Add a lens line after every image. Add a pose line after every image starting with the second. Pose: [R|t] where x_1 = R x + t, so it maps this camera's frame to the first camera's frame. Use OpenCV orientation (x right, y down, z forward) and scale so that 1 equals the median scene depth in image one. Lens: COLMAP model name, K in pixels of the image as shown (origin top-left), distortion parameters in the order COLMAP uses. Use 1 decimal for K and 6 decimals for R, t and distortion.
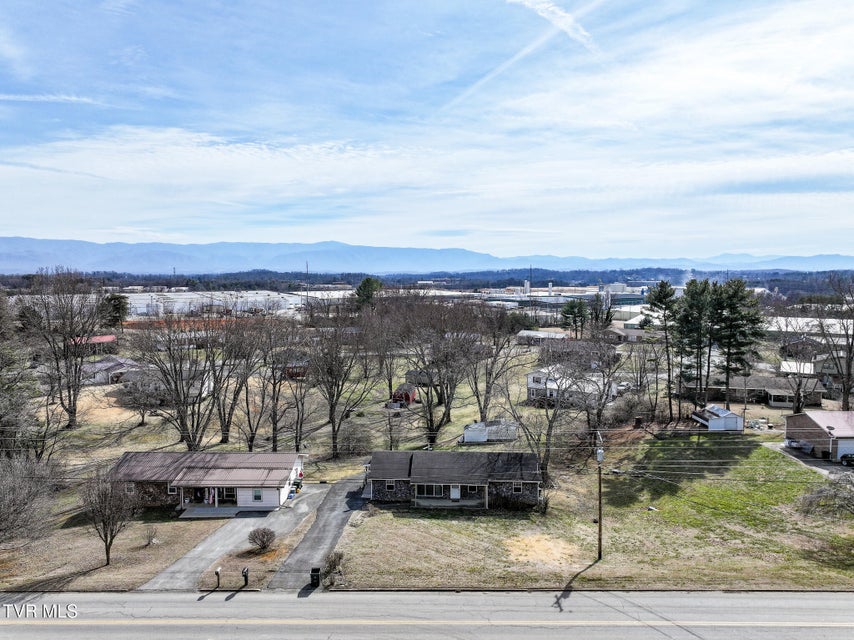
lens RADIAL K [[597.6, 0, 427.0], [0, 597.6, 320.0], [0, 0, 1]] dist [0.001819, 0.022056]
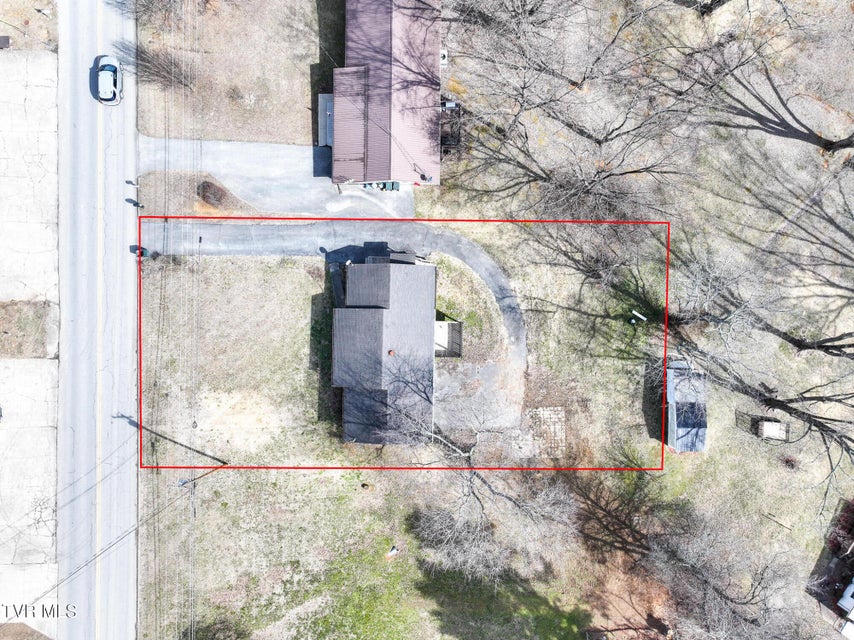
lens RADIAL K [[597.6, 0, 427.0], [0, 597.6, 320.0], [0, 0, 1]] dist [0.001819, 0.022056]
pose [[0.030920, 0.999508, -0.005169, 0.001212], [-0.098062, 0.008181, 0.995147, -0.777764], [0.994700, -0.030263, 0.098266, 1.111497]]
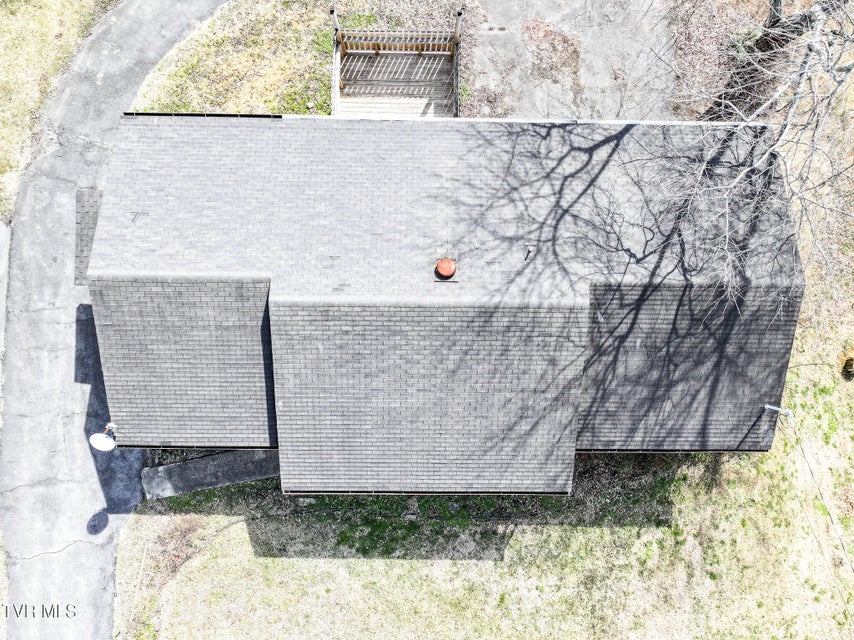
lens RADIAL K [[597.6, 0, 427.0], [0, 597.6, 320.0], [0, 0, 1]] dist [0.001819, 0.022056]
pose [[0.998820, -0.040571, 0.026700, 0.034107], [-0.022555, 0.099400, 0.994792, -0.004684], [-0.043014, -0.994220, 0.098368, 1.102089]]
